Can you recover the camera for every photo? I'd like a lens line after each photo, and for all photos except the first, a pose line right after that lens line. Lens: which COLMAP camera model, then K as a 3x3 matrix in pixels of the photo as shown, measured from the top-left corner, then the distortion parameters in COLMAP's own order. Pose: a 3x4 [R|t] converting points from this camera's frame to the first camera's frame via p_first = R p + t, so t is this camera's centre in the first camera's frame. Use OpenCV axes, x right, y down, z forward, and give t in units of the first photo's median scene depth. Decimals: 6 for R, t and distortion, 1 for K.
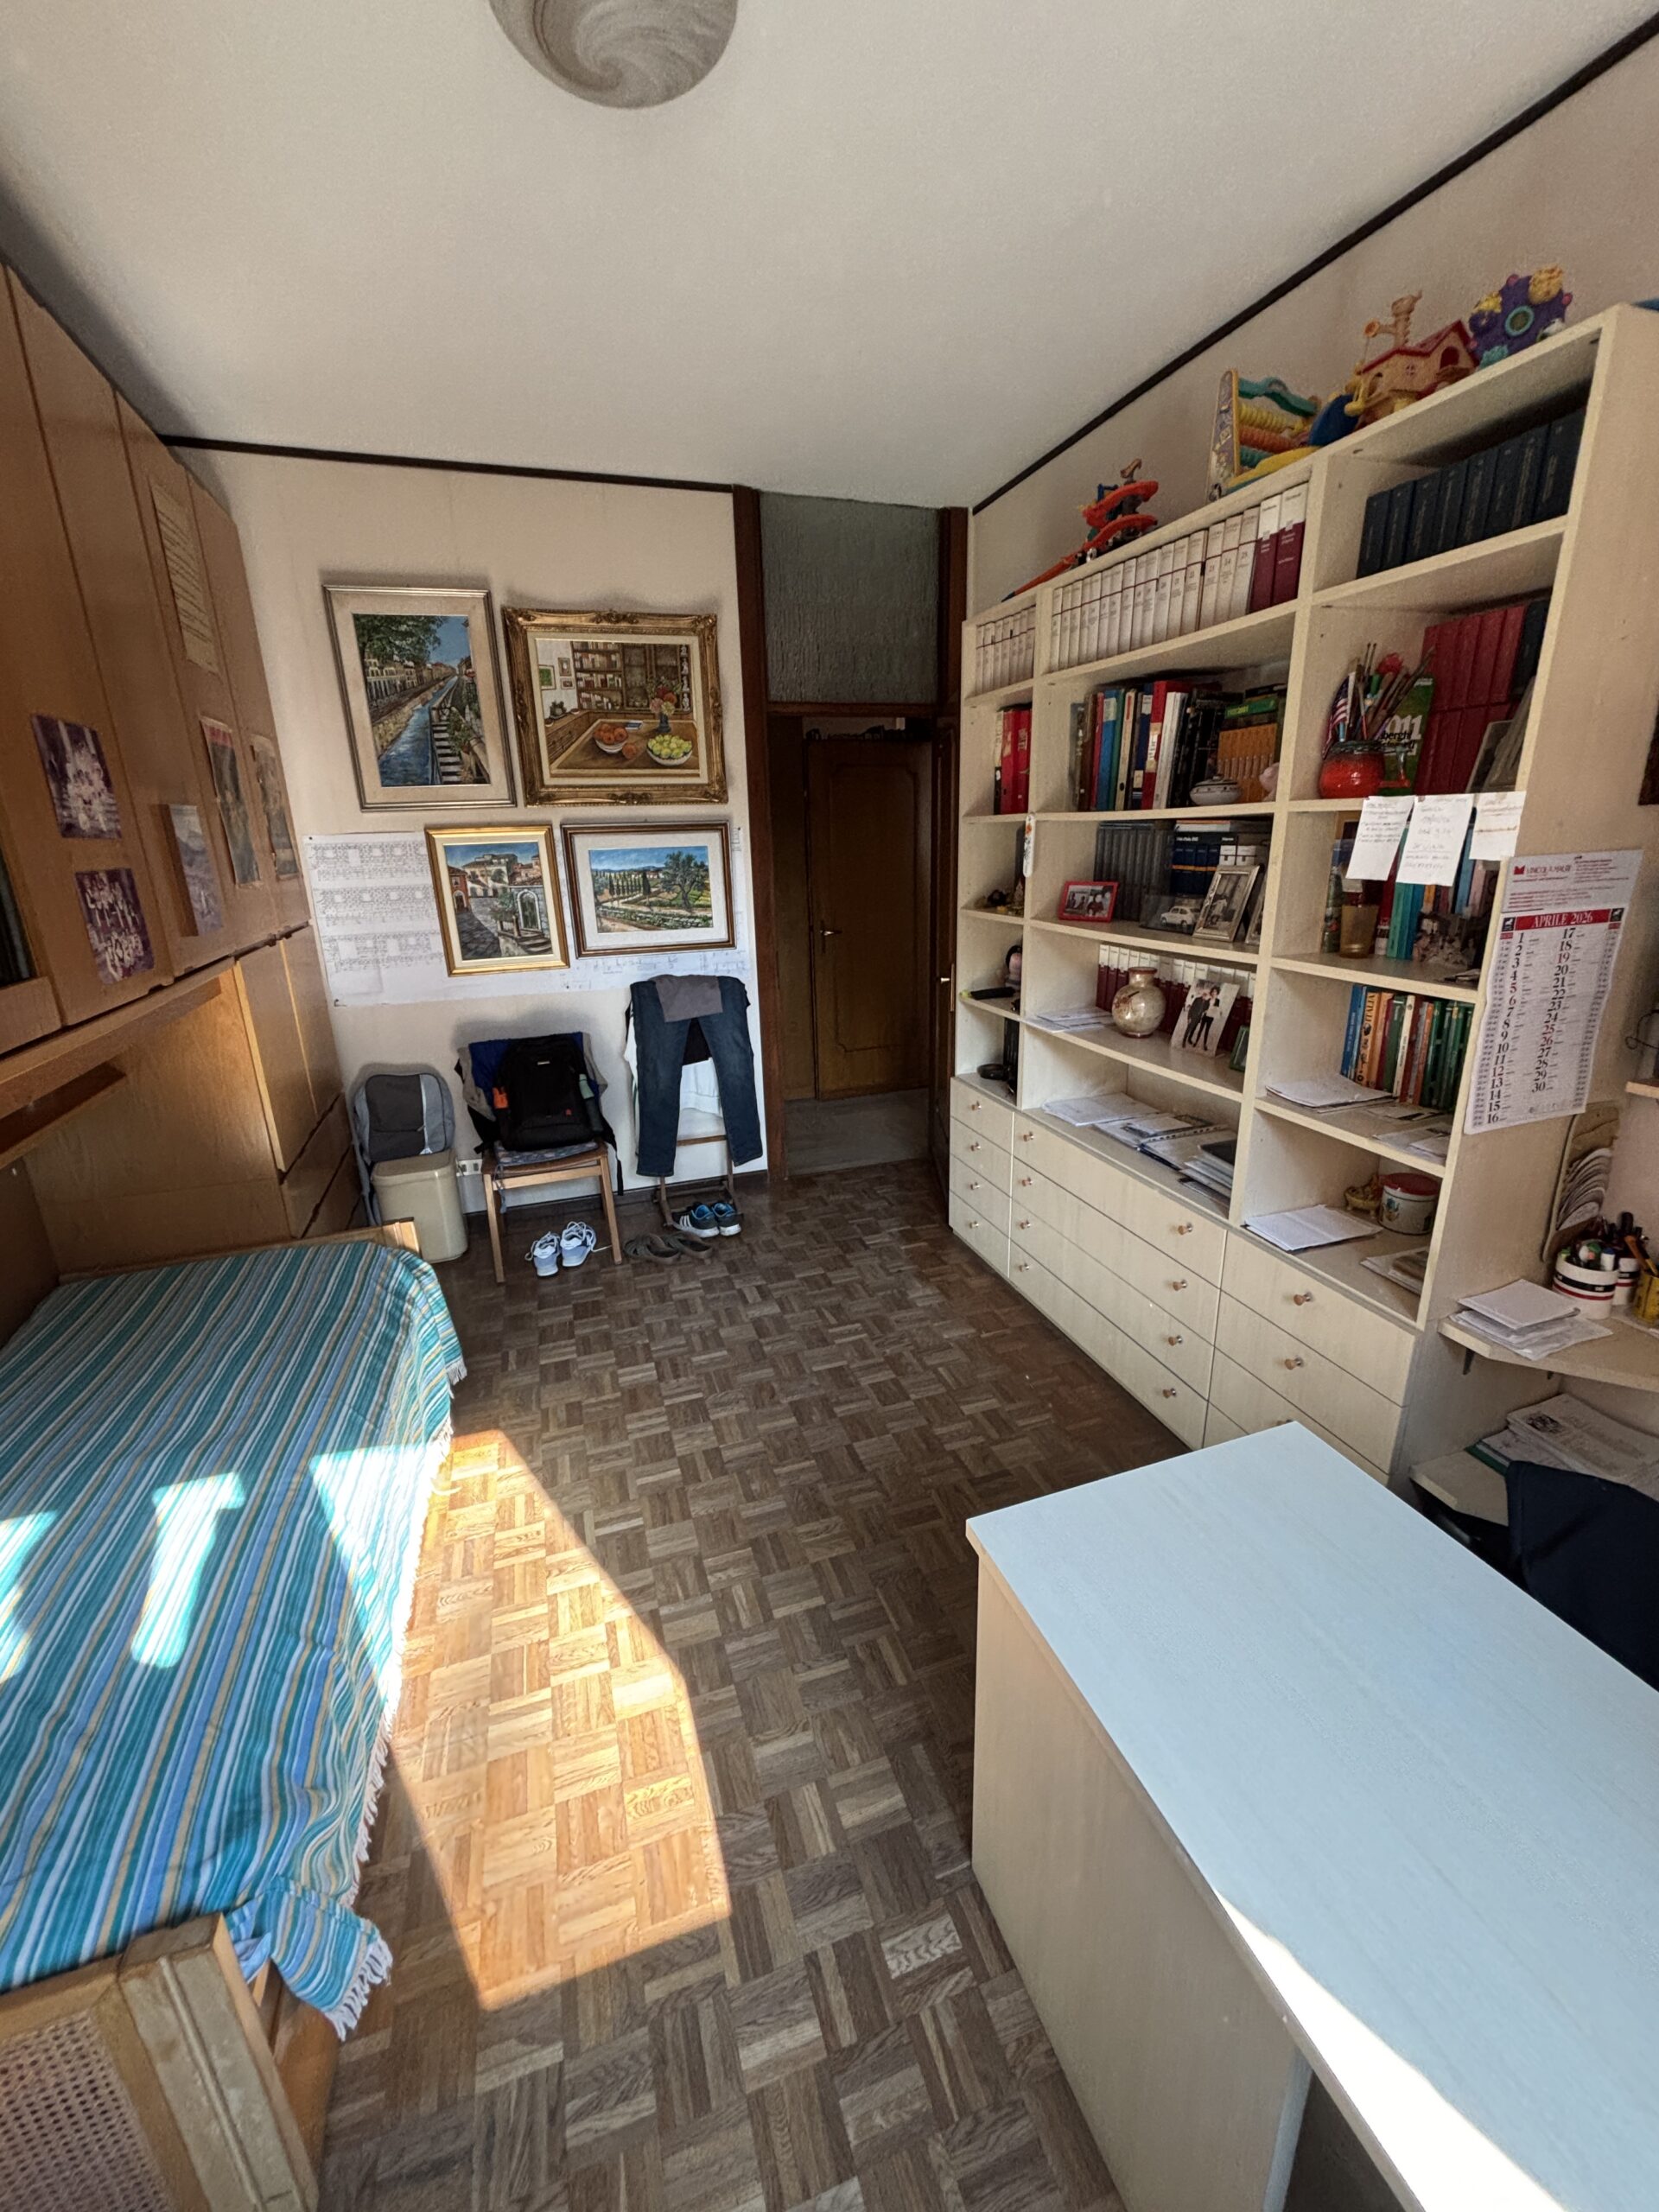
lens RADIAL K [[886.1, 0, 836.0], [0, 886.1, 1096.5], [0, 0, 1]] dist [-0.000667, 0.000975]
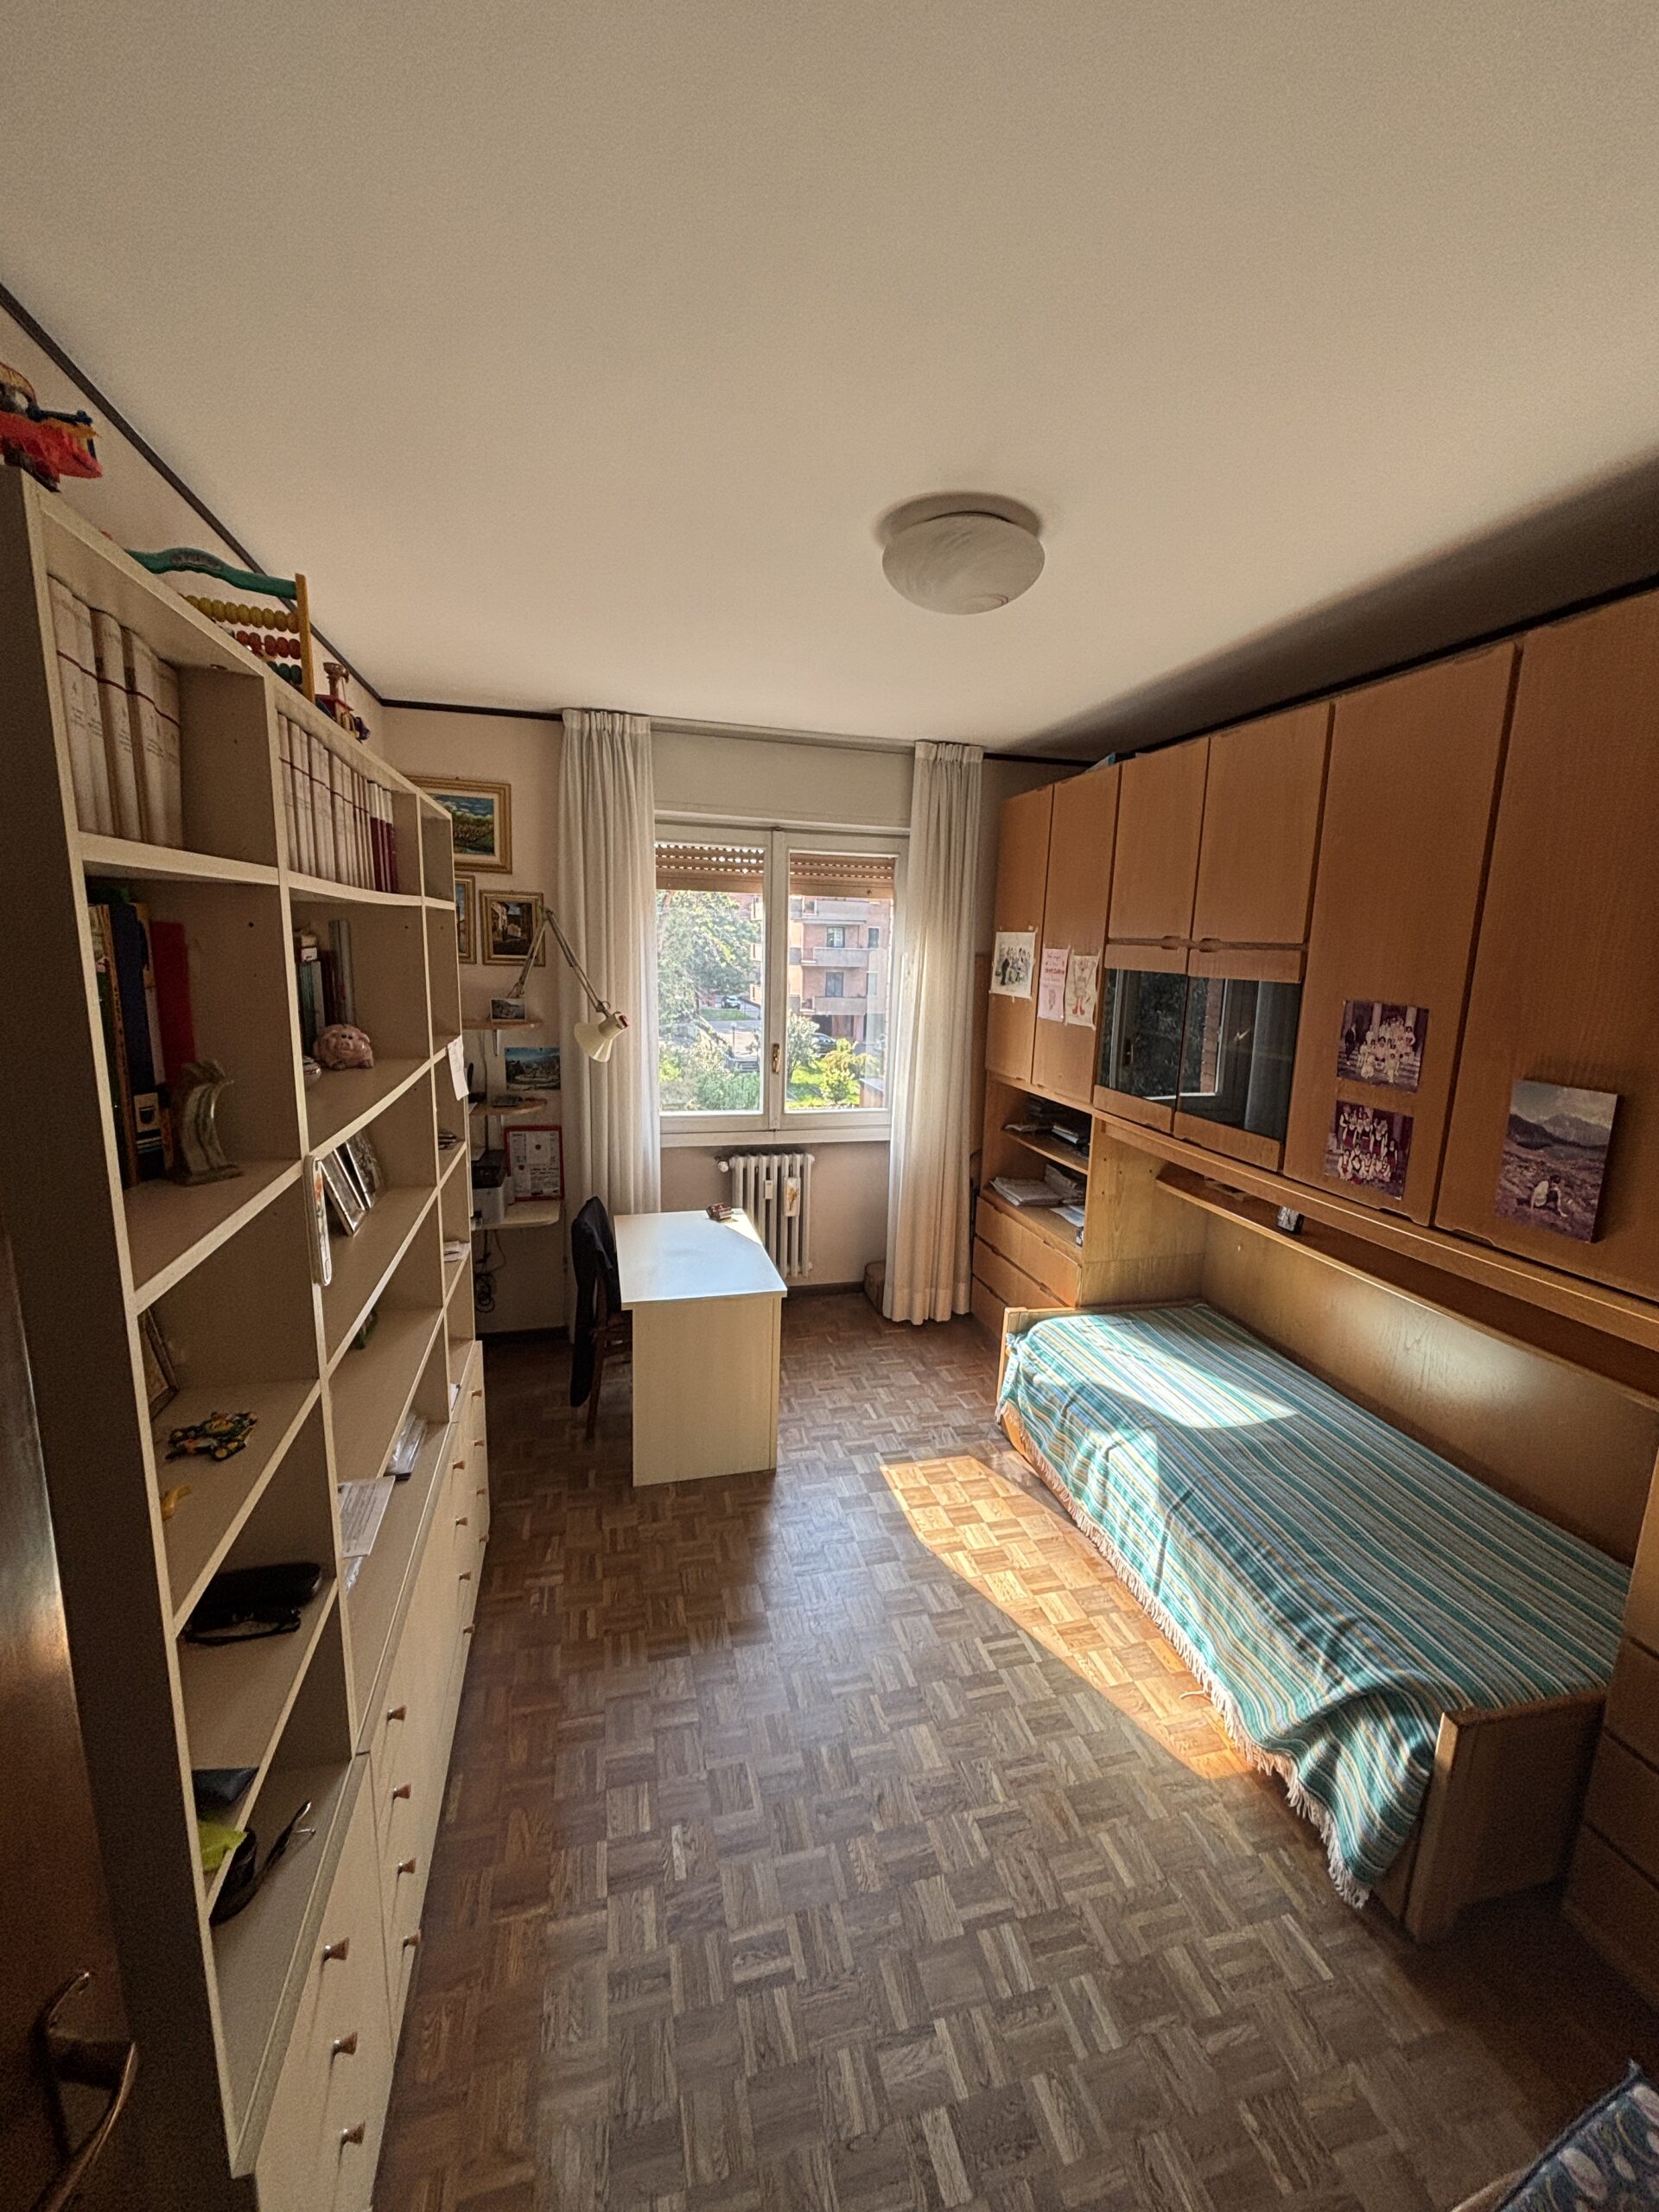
lens RADIAL K [[886.1, 0, 832.4], [0, 886.1, 1102.4], [0, 0, 1]] dist [-0.000667, 0.000975]
pose [[-0.997054, -0.013679, 0.075468, -0.066072], [0.022834, 0.886411, 0.462336, -0.472720], [-0.073220, 0.462697, -0.883487, 1.178705]]
